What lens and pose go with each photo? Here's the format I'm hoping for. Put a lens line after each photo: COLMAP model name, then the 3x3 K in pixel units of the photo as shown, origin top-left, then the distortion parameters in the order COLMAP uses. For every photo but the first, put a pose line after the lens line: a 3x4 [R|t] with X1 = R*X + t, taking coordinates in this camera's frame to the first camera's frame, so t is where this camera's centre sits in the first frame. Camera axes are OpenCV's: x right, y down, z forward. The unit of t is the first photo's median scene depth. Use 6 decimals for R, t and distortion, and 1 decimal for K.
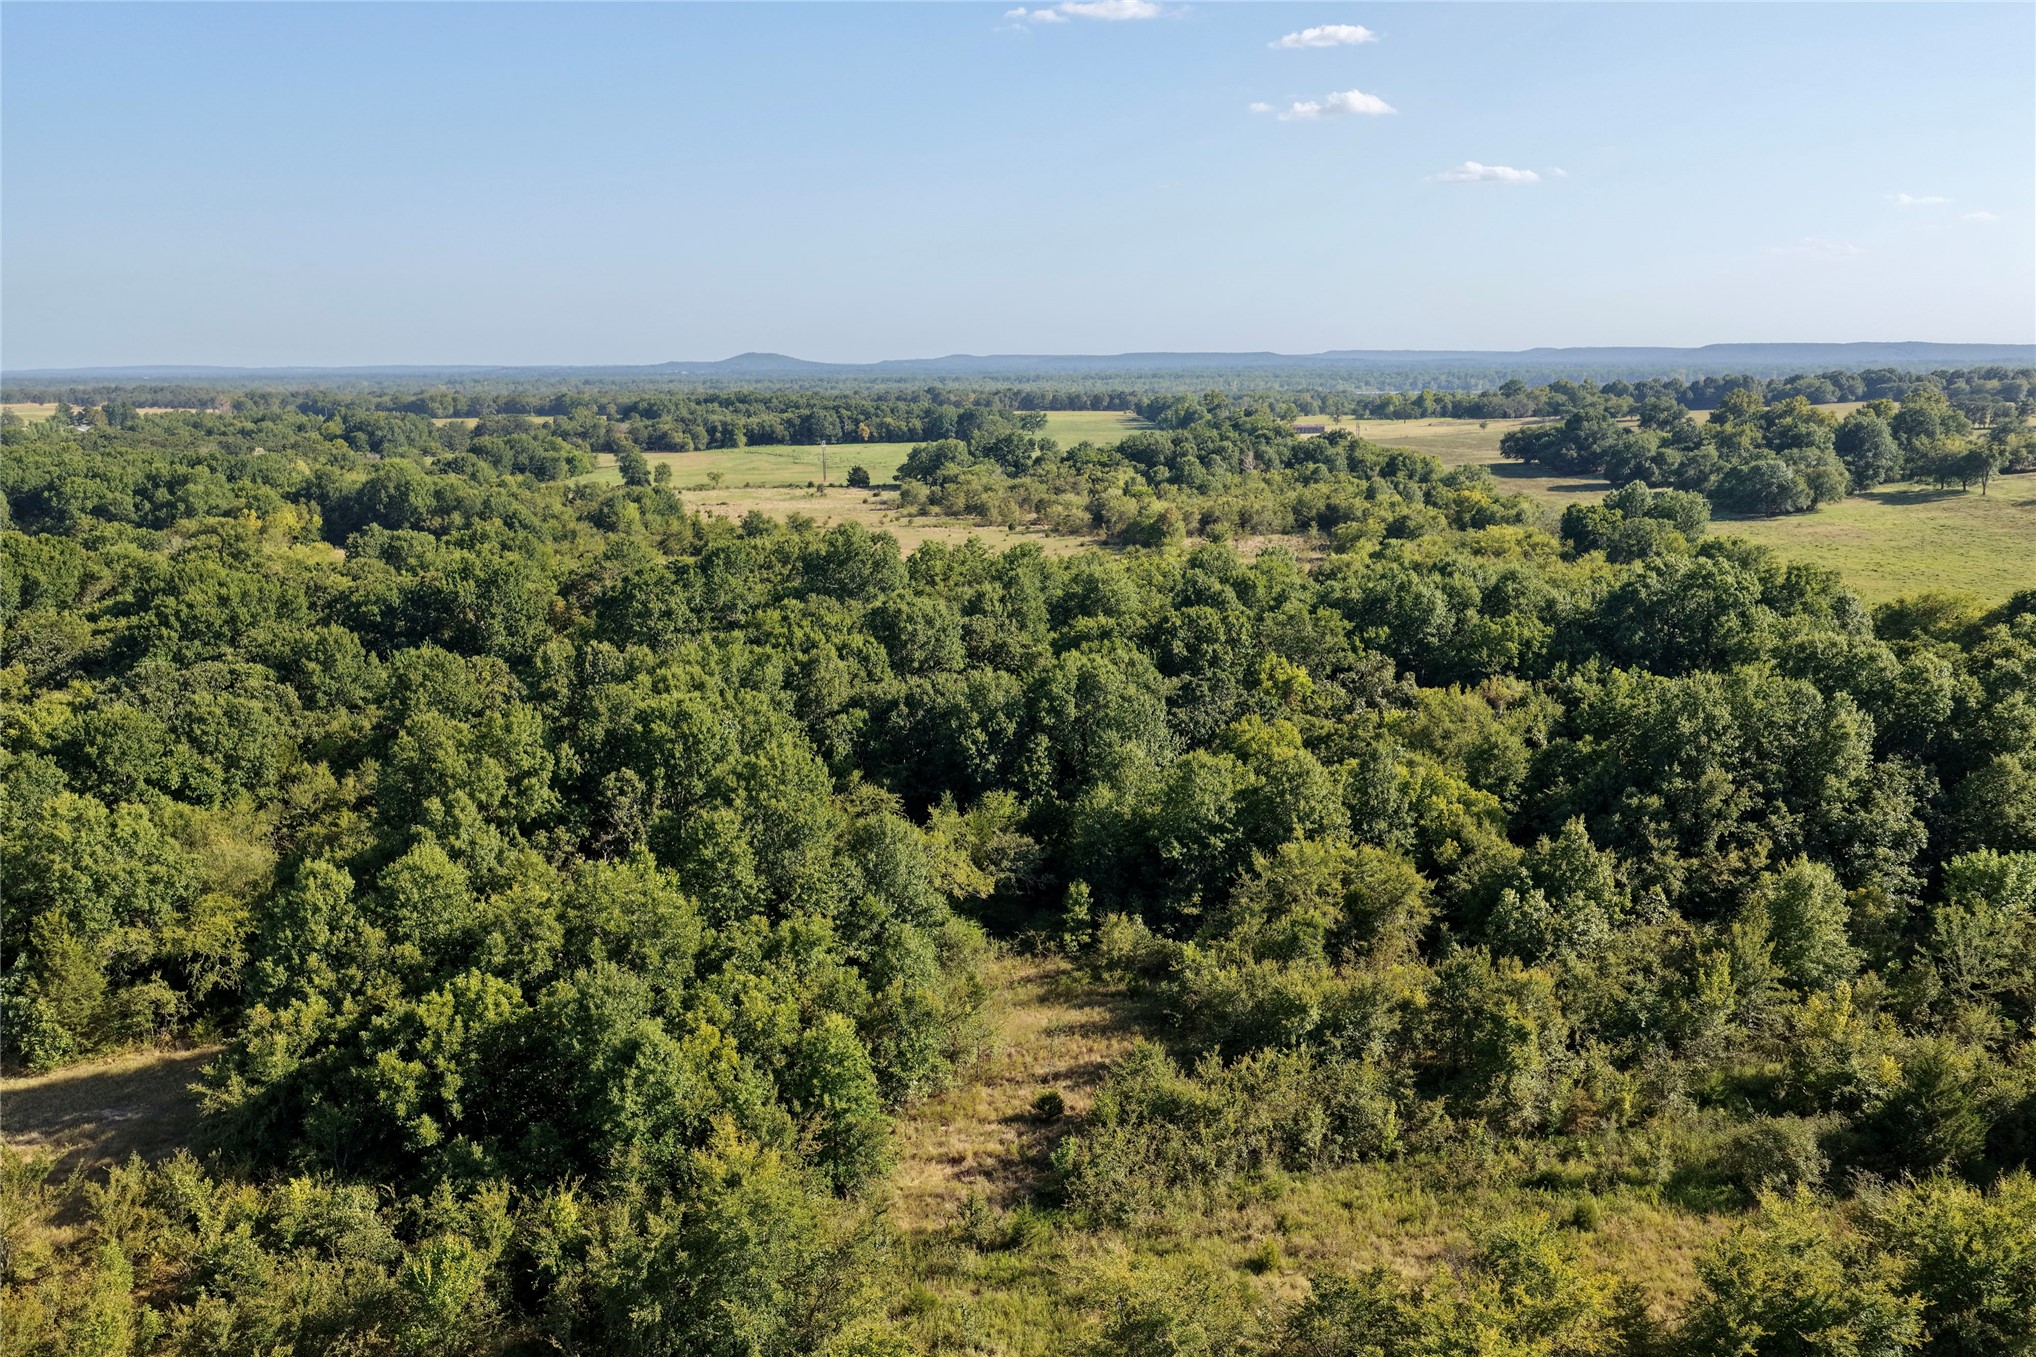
lens RADIAL K [[1657.8, 0, 1018.0], [0, 1657.8, 678.5], [0, 0, 1]] dist [-0.034086, 0.056030]
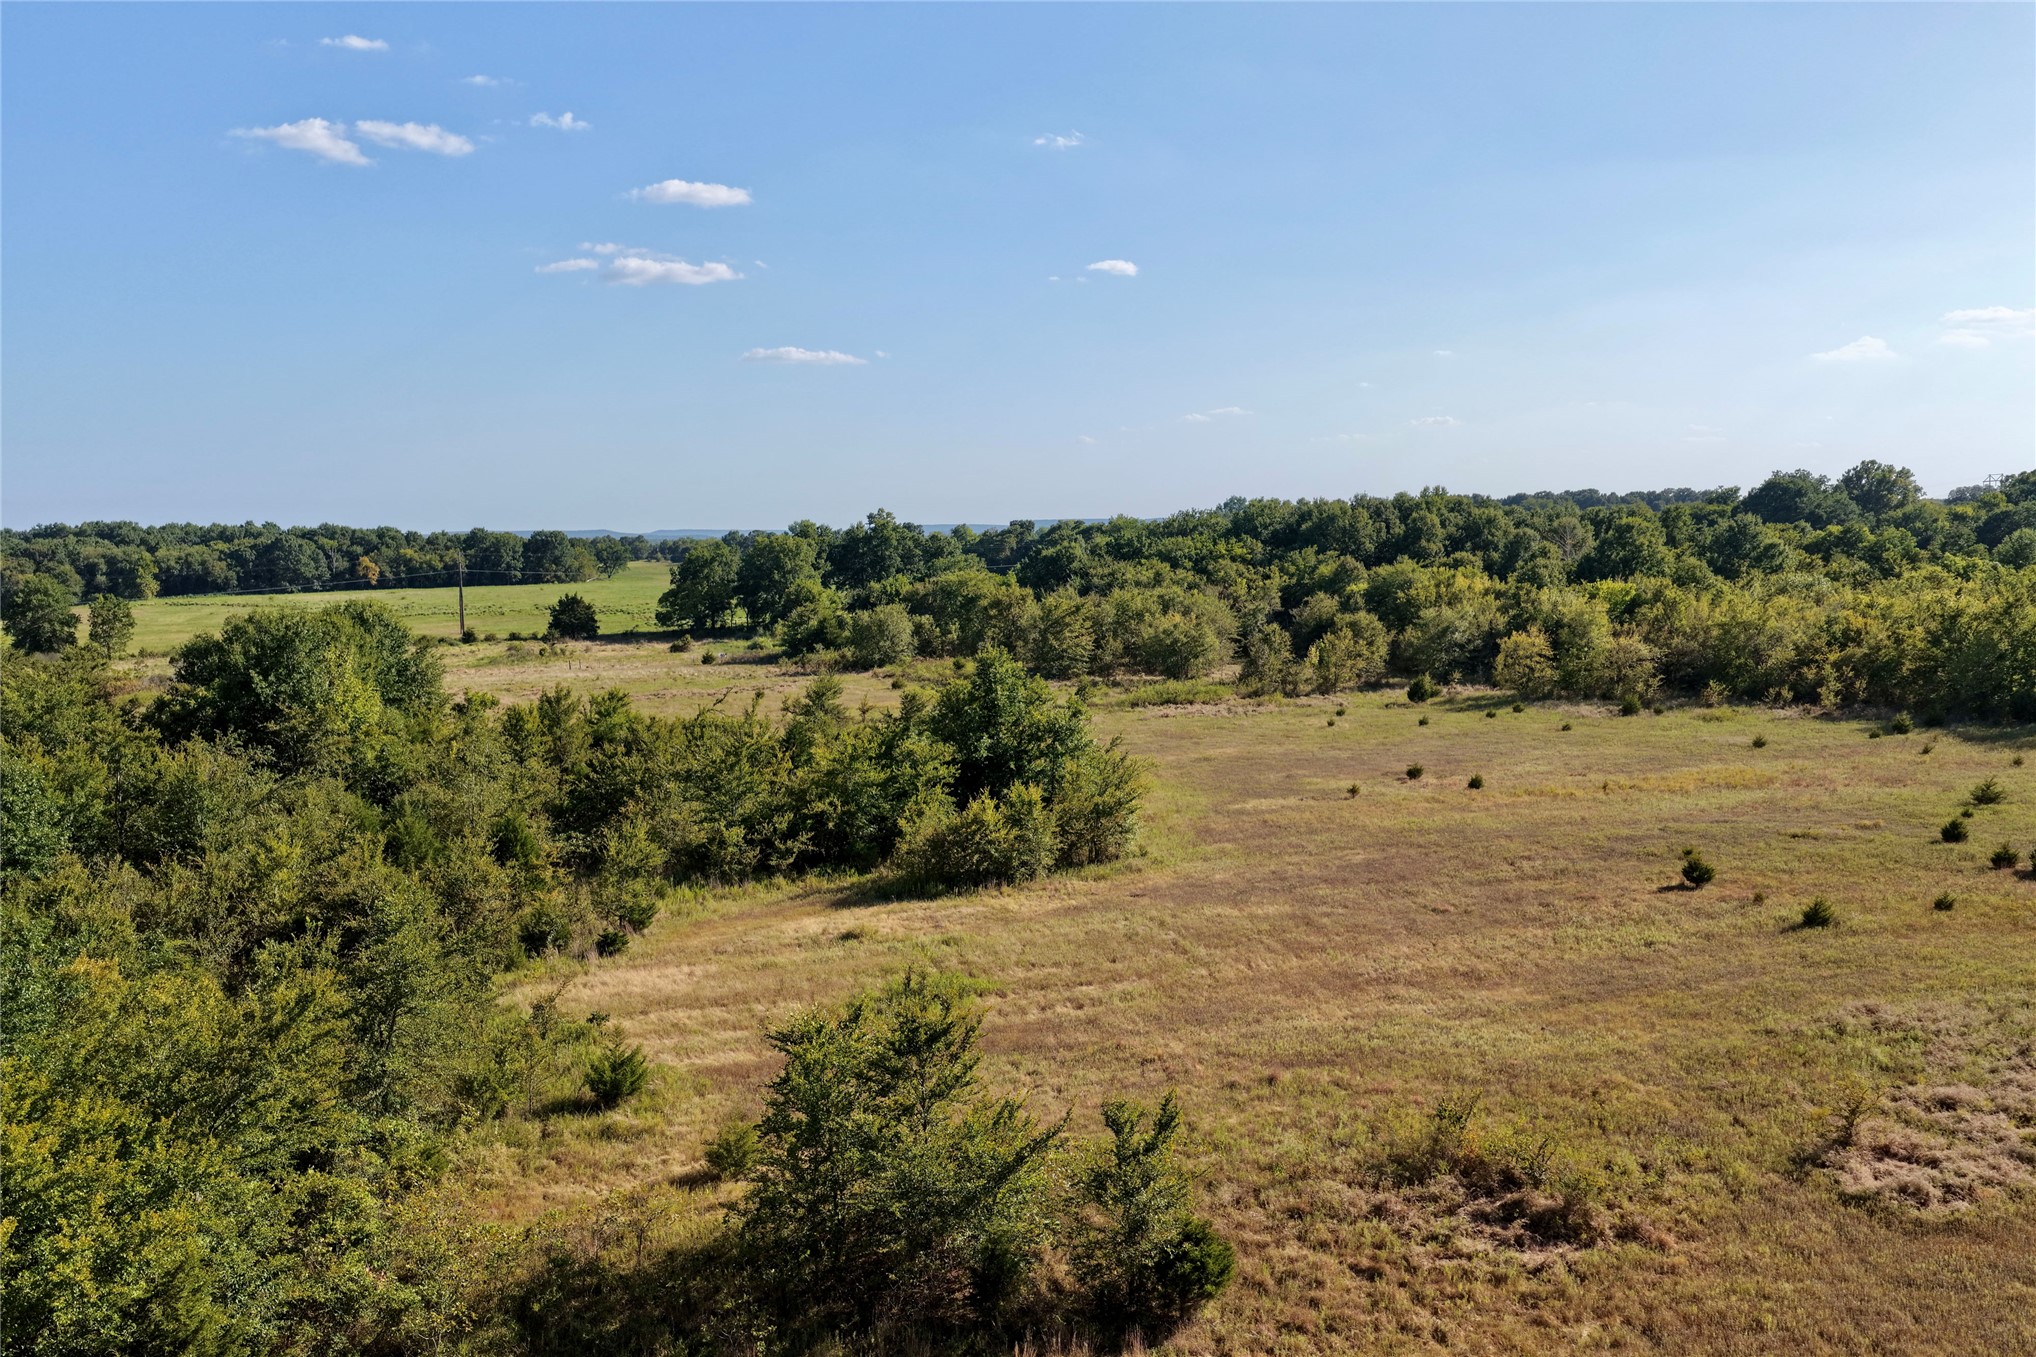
lens RADIAL K [[1657.8, 0, 1018.0], [0, 1657.8, 678.5], [0, 0, 1]] dist [-0.034086, 0.056030]
pose [[0.913674, -0.039877, 0.404488, -0.122215], [0.083361, 0.992405, -0.090462, -0.034764], [-0.397808, 0.116372, 0.910058, 0.356021]]
